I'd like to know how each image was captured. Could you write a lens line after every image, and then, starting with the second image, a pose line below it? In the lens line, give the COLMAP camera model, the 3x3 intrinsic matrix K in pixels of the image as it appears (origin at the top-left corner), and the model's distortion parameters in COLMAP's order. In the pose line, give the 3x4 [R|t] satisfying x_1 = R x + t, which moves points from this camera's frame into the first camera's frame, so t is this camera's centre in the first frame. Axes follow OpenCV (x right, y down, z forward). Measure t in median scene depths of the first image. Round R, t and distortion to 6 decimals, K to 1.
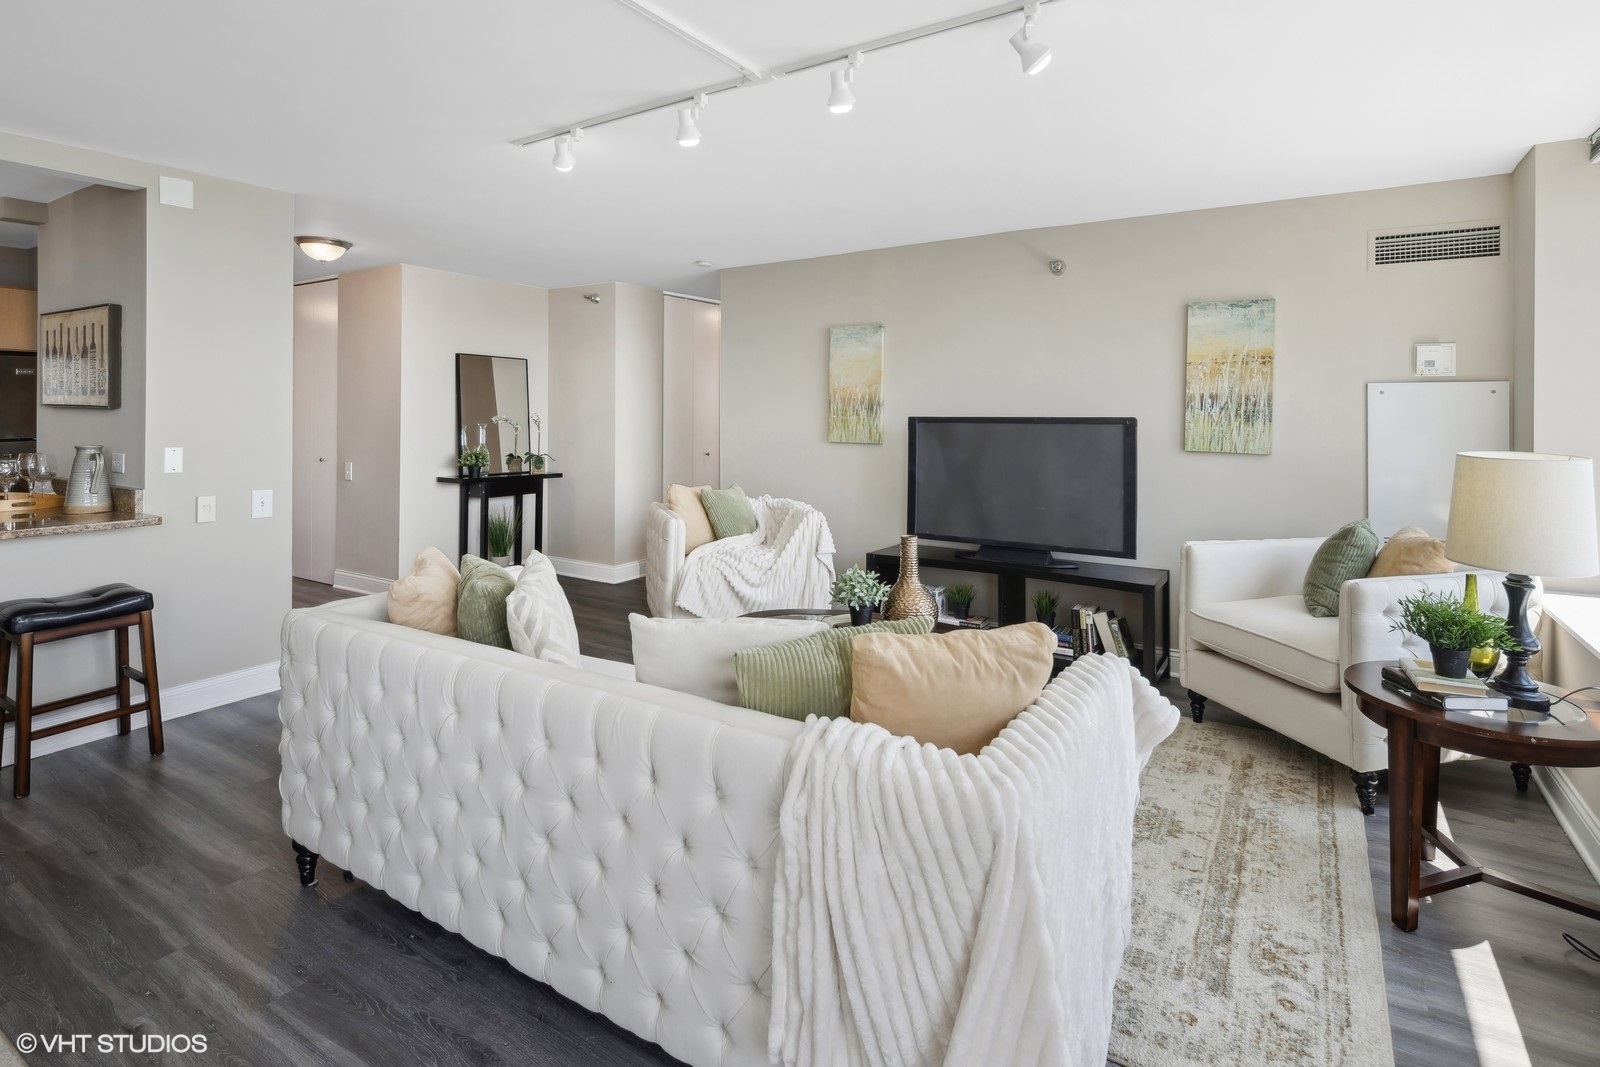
lens RADIAL K [[794.1, 0, 794.5], [0, 794.1, 412.8], [0, 0, 1]] dist [0.009062, -0.005082]
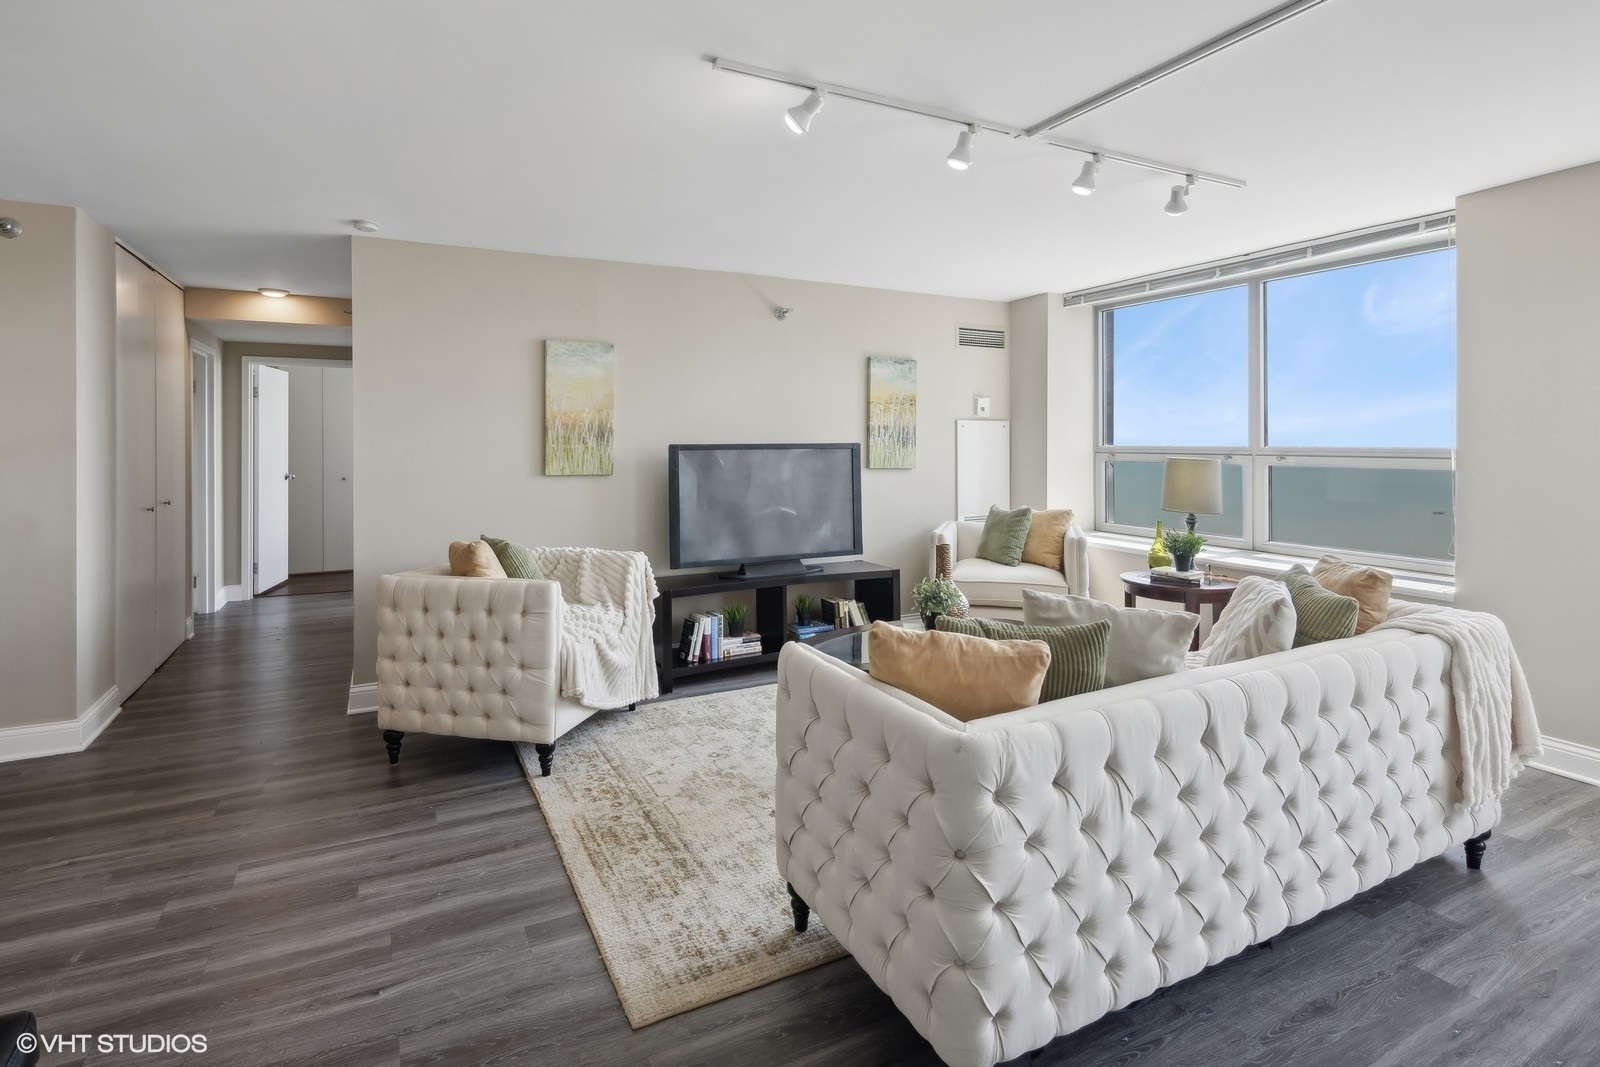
lens RADIAL K [[794.1, 0, 797.1], [0, 794.1, 445.2], [0, 0, 1]] dist [0.009062, -0.005082]
pose [[0.492843, -0.003782, 0.870110, -0.824438], [0.009204, 0.999957, -0.000867, 0.011084], [-0.870070, 0.008436, 0.492857, 0.521628]]
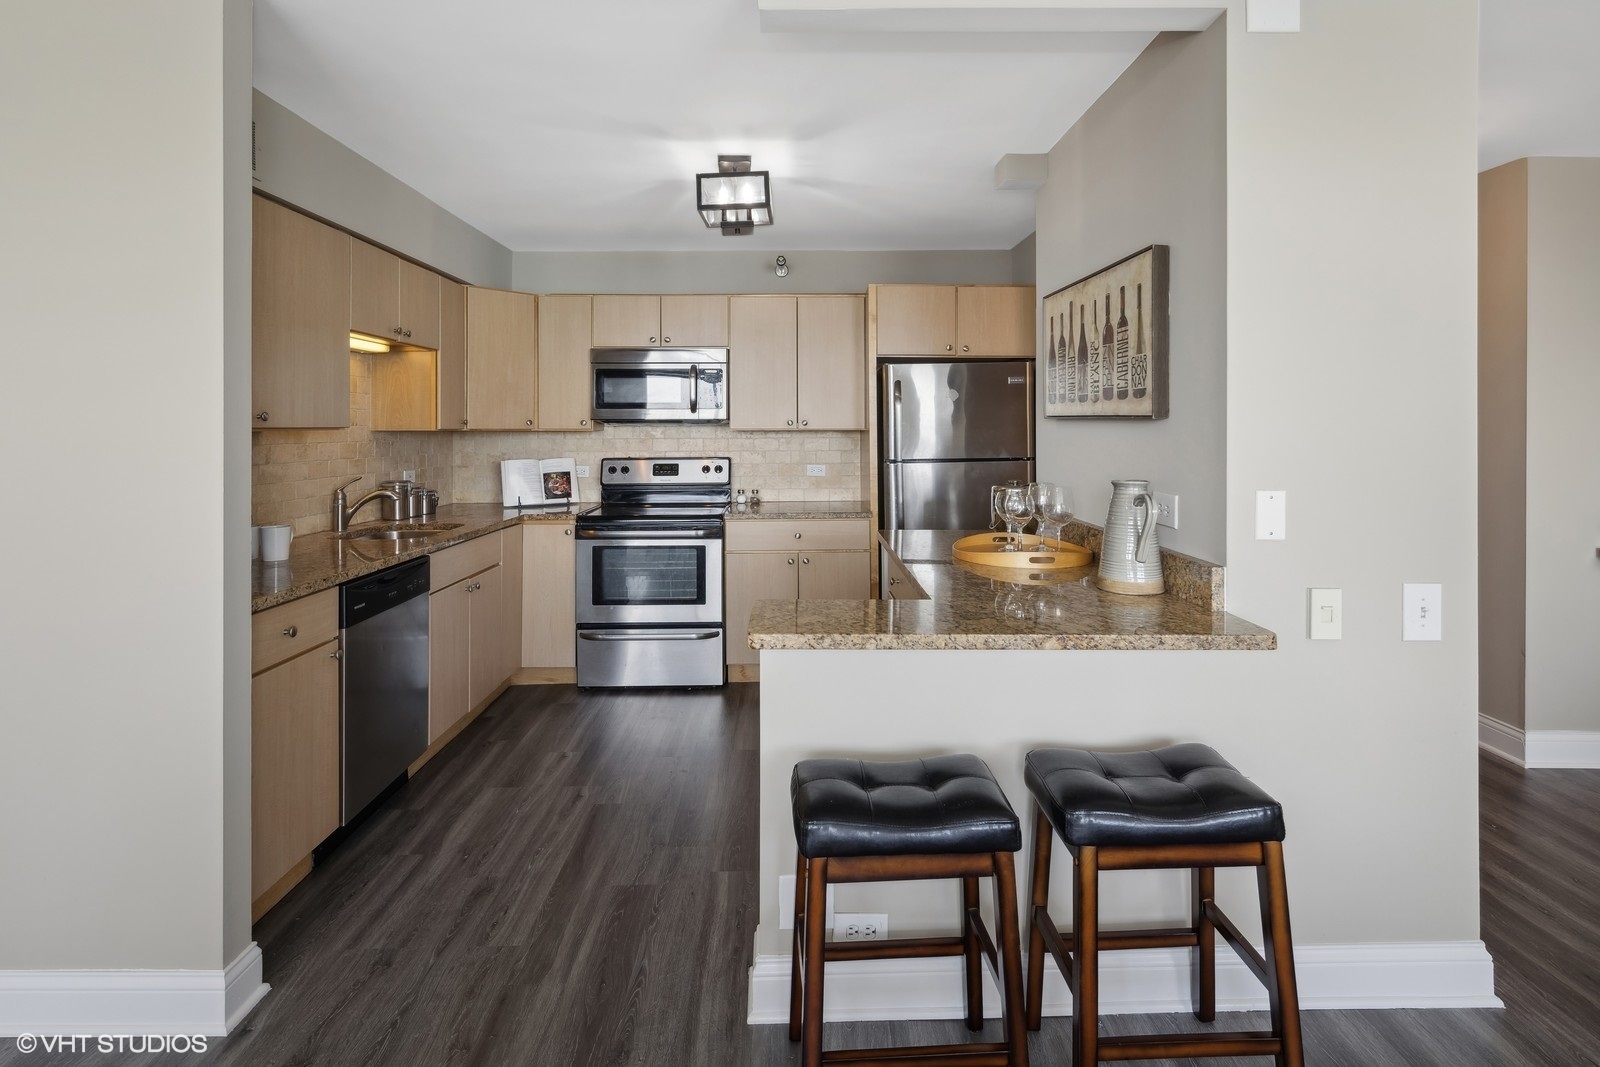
lens RADIAL K [[794.1, 0, 796.8], [0, 794.1, 424.3], [0, 0, 1]] dist [0.009062, -0.005082]
pose [[0.549056, -0.007452, -0.835752, -0.501337], [0.003475, 0.999972, -0.006633, 0.001338], [0.835778, 0.000737, 0.549067, 0.440138]]
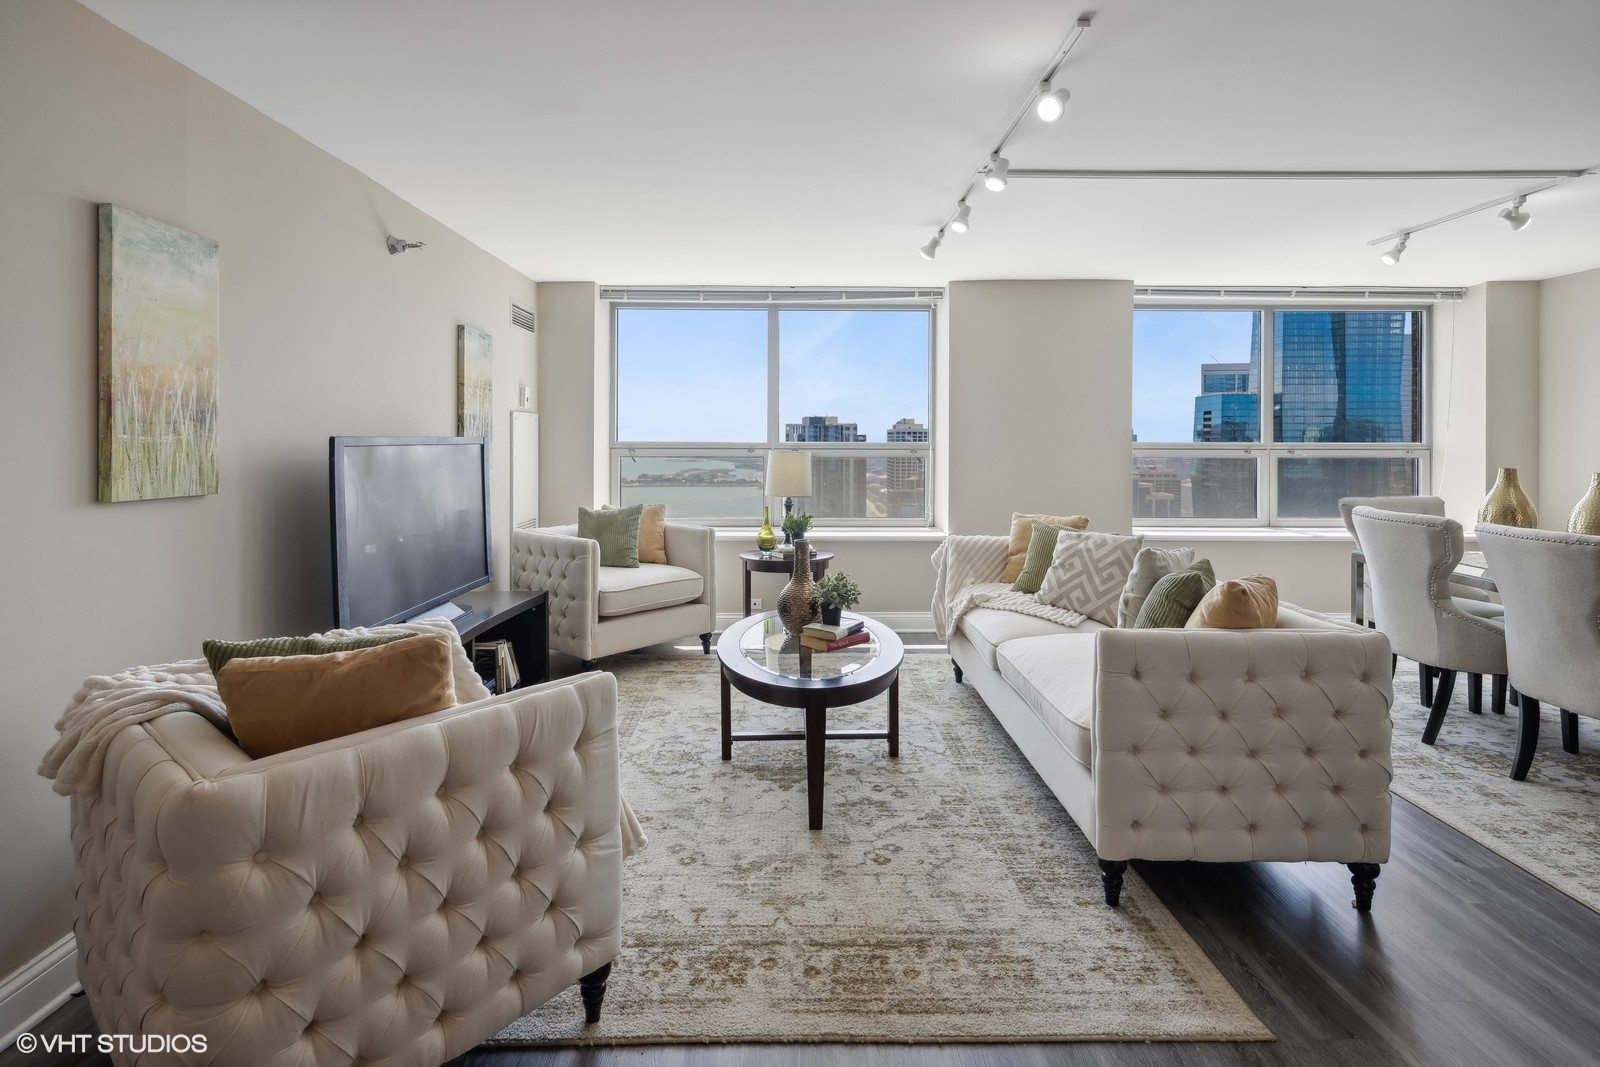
lens RADIAL K [[794.1, 0, 797.8], [0, 794.1, 439.1], [0, 0, 1]] dist [0.009062, -0.005082]
pose [[-0.550718, 0.005604, 0.834673, -0.679220], [0.010557, 0.999944, 0.000252, 0.013813], [-0.834625, 0.008951, -0.550746, 1.381650]]
